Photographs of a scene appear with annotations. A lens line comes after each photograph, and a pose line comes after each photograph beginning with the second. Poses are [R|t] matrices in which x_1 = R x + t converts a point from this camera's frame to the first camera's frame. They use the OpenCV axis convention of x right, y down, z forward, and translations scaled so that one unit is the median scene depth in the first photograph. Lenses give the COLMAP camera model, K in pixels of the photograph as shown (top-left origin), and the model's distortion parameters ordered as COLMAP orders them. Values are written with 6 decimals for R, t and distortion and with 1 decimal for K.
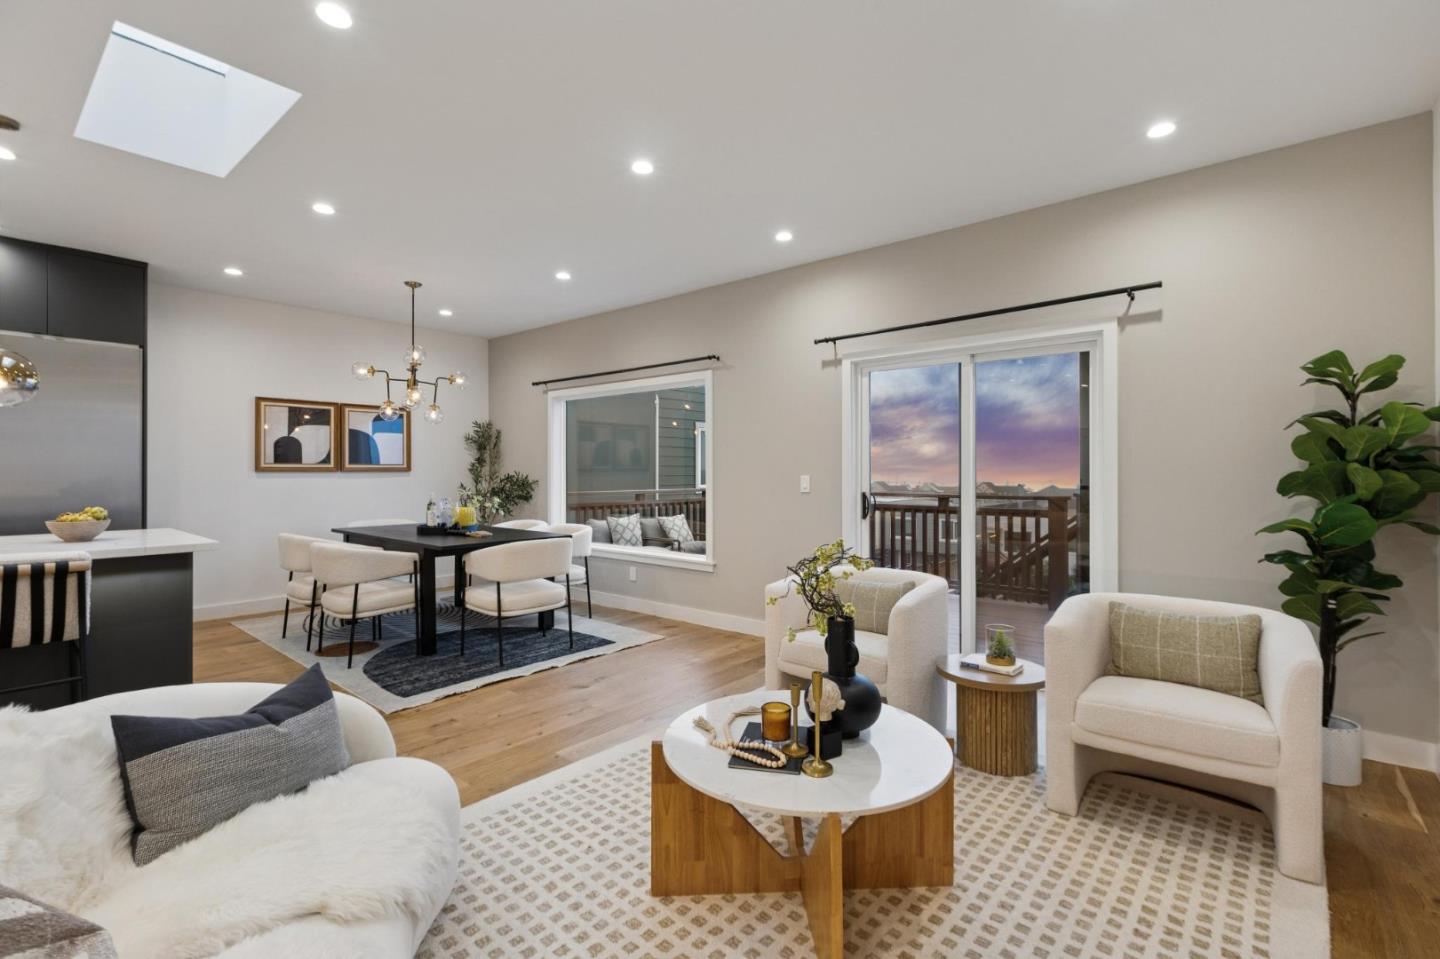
lens RADIAL K [[641.8, 0, 720.7], [0, 641.8, 472.8], [0, 0, 1]] dist [0.008147, -0.000867]
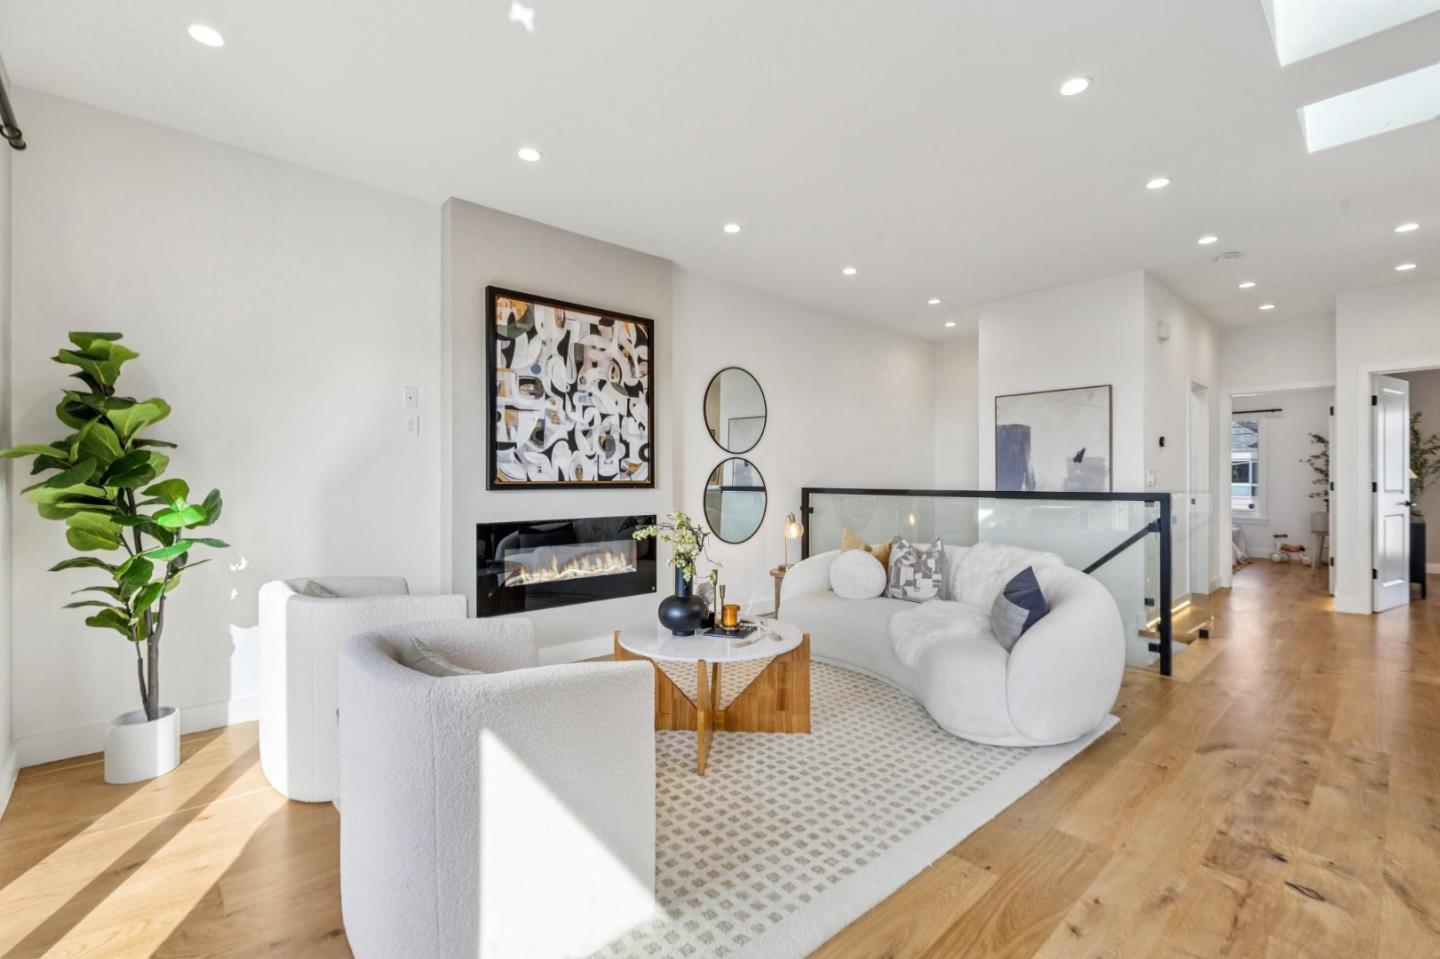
lens RADIAL K [[641.8, 0, 720.4], [0, 641.8, 481.0], [0, 0, 1]] dist [0.008147, -0.000867]
pose [[-0.992410, -0.002671, 0.122944, -0.065138], [-0.001444, 0.999948, 0.010066, 0.026686], [-0.122965, 0.009812, -0.992363, 2.040733]]
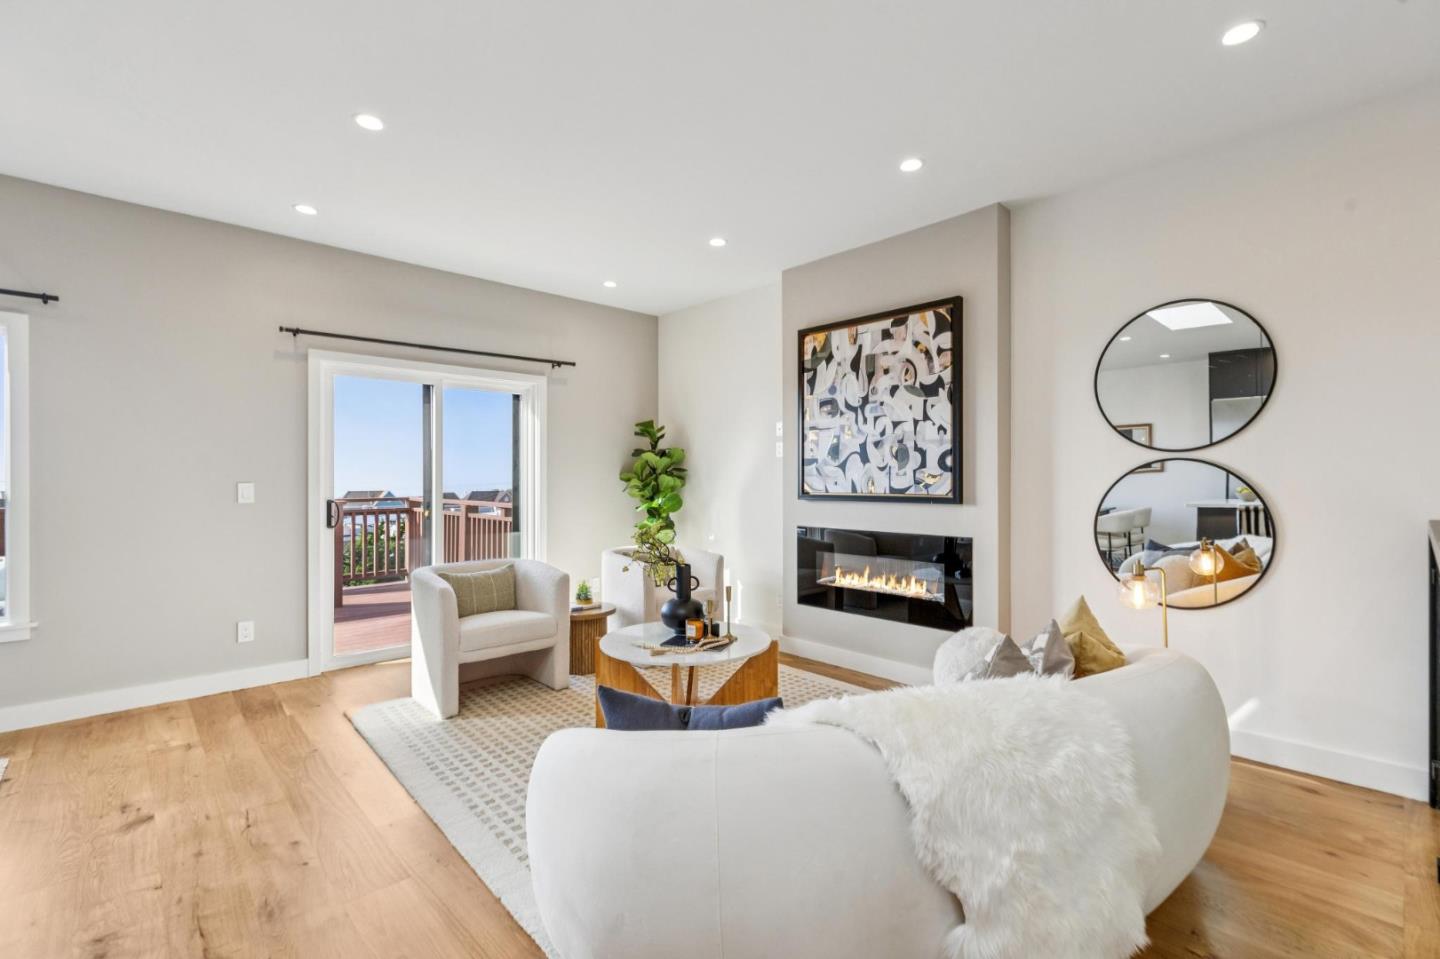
lens RADIAL K [[641.8, 0, 714.4], [0, 641.8, 477.6], [0, 0, 1]] dist [0.008147, -0.000867]
pose [[0.120269, -0.002536, 0.992738, -1.216446], [0.004117, 0.999989, 0.002056, -0.002535], [-0.992733, 0.003840, 0.120278, 0.582475]]
